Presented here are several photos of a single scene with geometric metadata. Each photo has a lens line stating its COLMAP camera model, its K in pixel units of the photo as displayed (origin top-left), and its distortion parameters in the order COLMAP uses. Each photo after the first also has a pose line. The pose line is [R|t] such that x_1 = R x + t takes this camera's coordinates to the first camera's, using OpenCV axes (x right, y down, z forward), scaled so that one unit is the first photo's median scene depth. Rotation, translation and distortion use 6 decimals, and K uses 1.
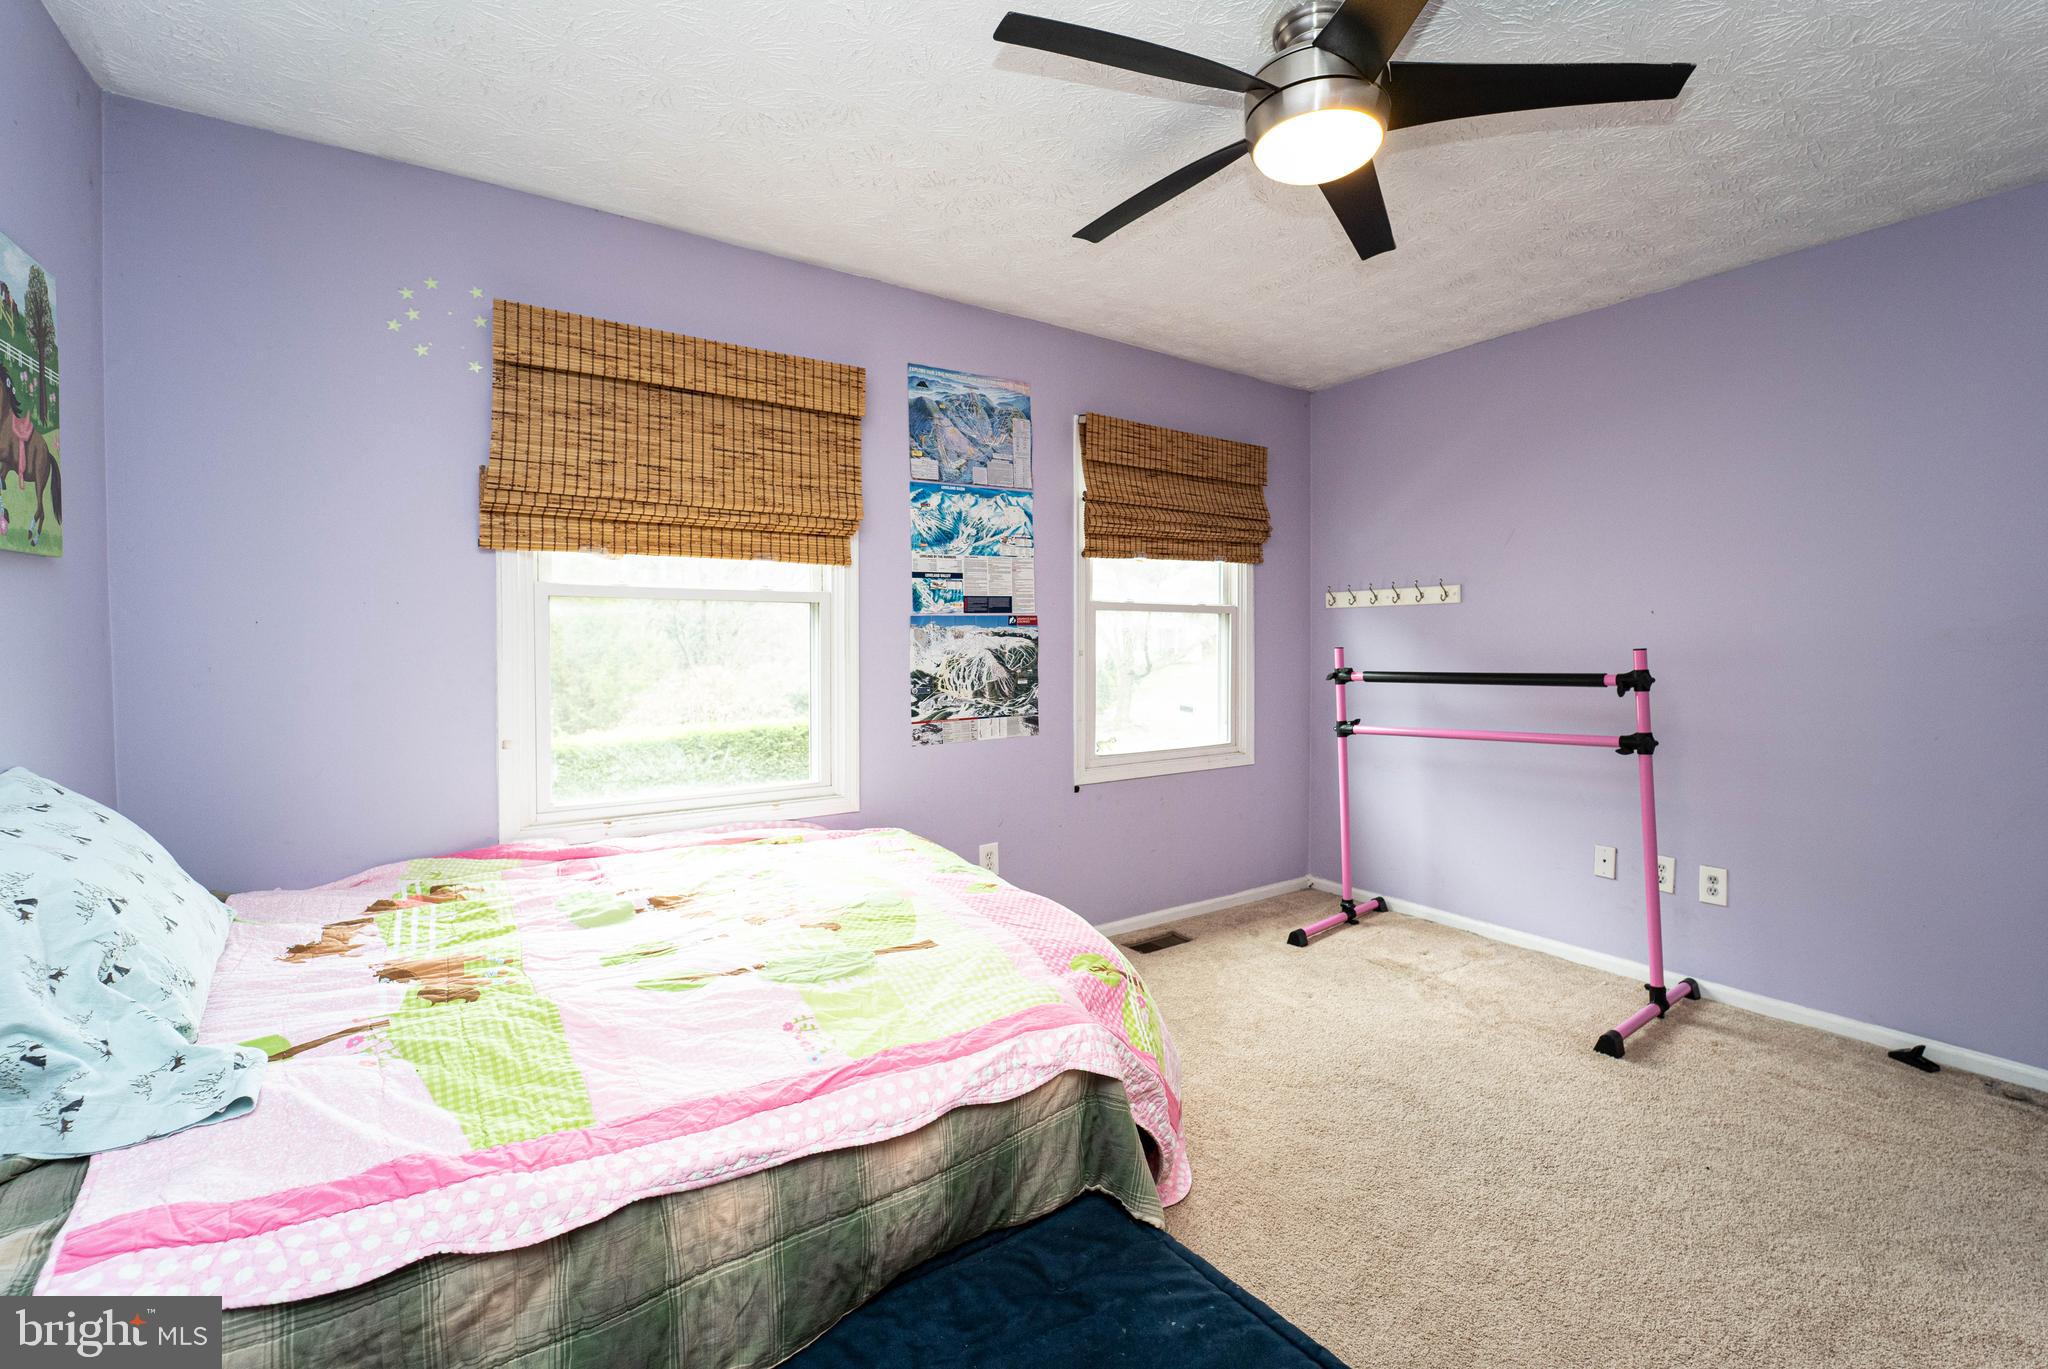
lens RADIAL K [[840.6, 0, 1036.5], [0, 840.6, 681.3], [0, 0, 1]] dist [-0.025756, -0.000063]
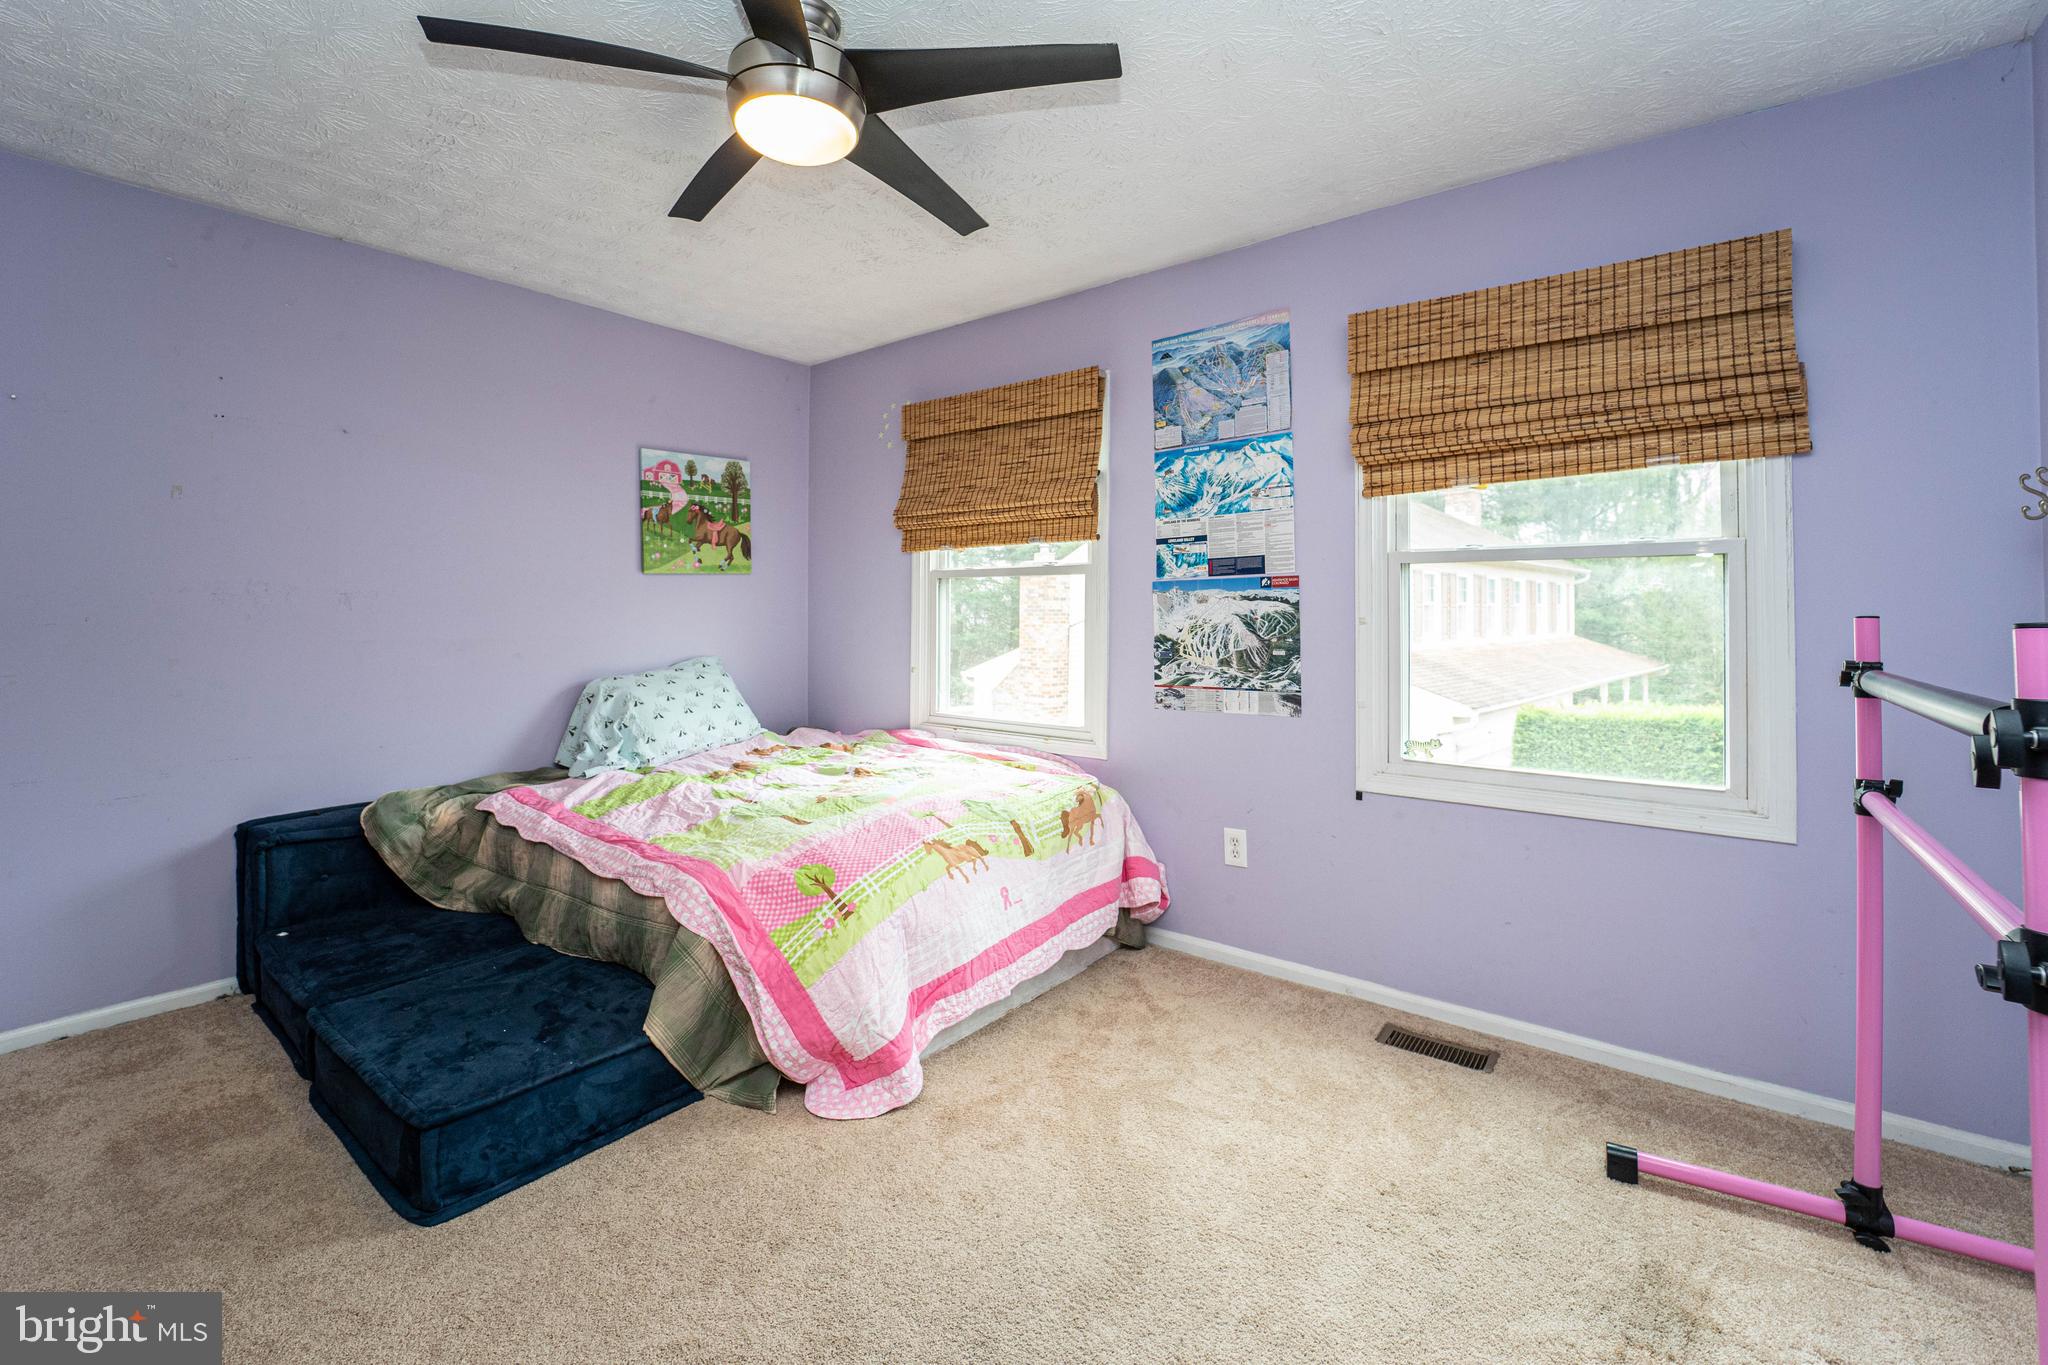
lens RADIAL K [[826.5, 0, 1027.8], [0, 826.5, 605.6], [0, 0, 1]] dist [-0.025924, -0.000047]
pose [[0.323265, -0.000437, -0.946308, 0.731481], [-0.038995, 0.999144, -0.013782, -0.027138], [0.945505, 0.041357, 0.322971, 0.502791]]
